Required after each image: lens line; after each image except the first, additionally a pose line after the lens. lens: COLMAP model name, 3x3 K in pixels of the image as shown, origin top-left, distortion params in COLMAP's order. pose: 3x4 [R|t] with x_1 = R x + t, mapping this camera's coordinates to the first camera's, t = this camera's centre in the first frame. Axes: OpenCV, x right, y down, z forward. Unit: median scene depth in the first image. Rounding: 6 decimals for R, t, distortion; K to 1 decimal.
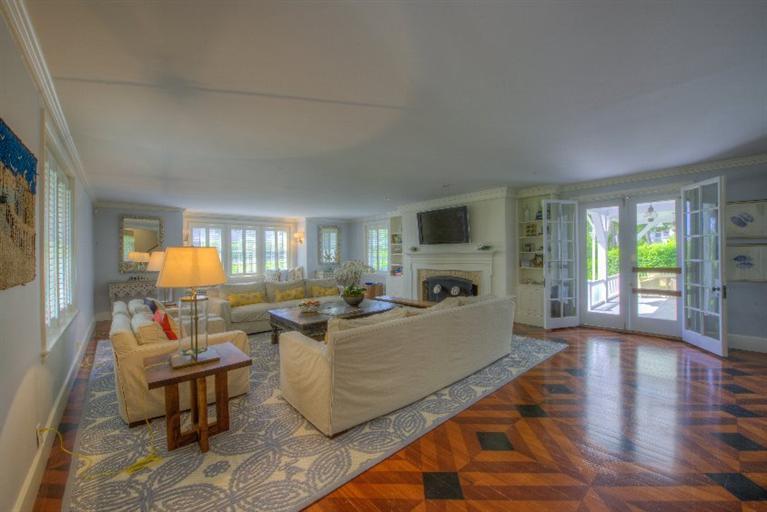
lens RADIAL K [[308.9, 0, 383.5], [0, 308.9, 256.0], [0, 0, 1]] dist [-0.023905, -0.000305]
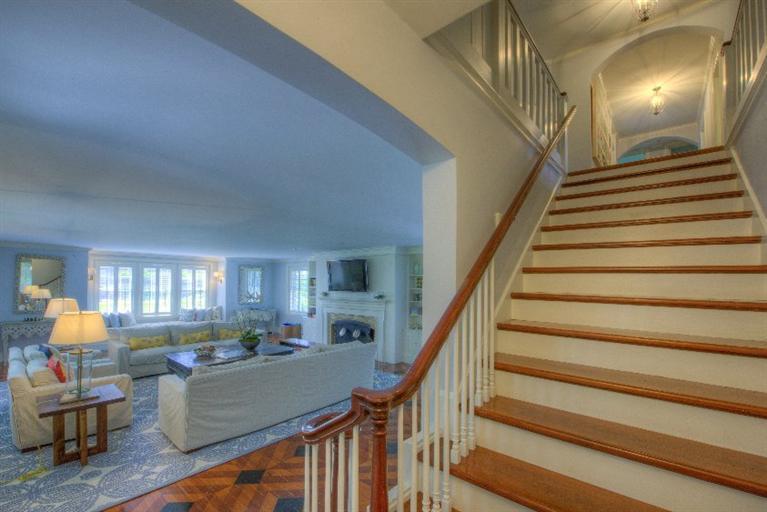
lens RADIAL K [[328.1, 0, 383.1], [0, 328.1, 280.6], [0, 0, 1]] dist [-0.025199, 0.000159]
pose [[0.988754, 0.027193, 0.147055, 0.307023], [-0.023828, 0.999413, -0.024596, -0.108182], [-0.147638, 0.020815, 0.988822, -0.379367]]
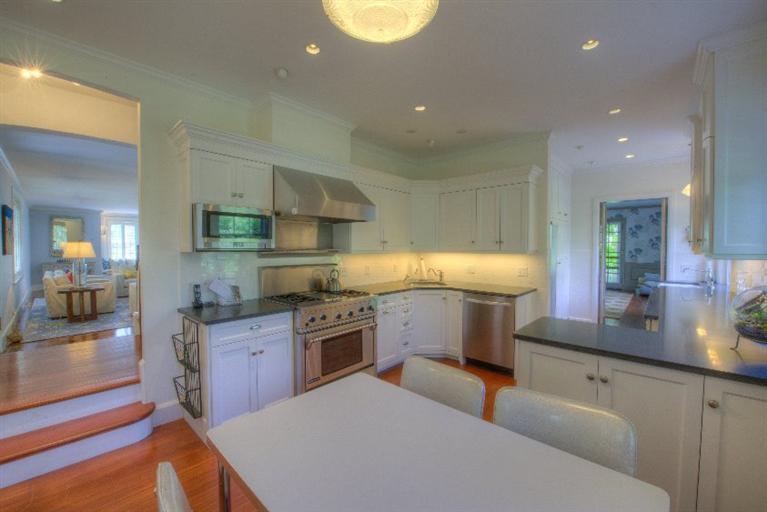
lens RADIAL K [[308.9, 0, 383.5], [0, 308.9, 256.0], [0, 0, 1]] dist [-0.023905, -0.000305]
pose [[0.992801, 0.018701, 0.118311, 1.000397], [-0.021013, 0.999611, 0.018327, -0.011856], [-0.117922, -0.020681, 0.992807, -1.121371]]
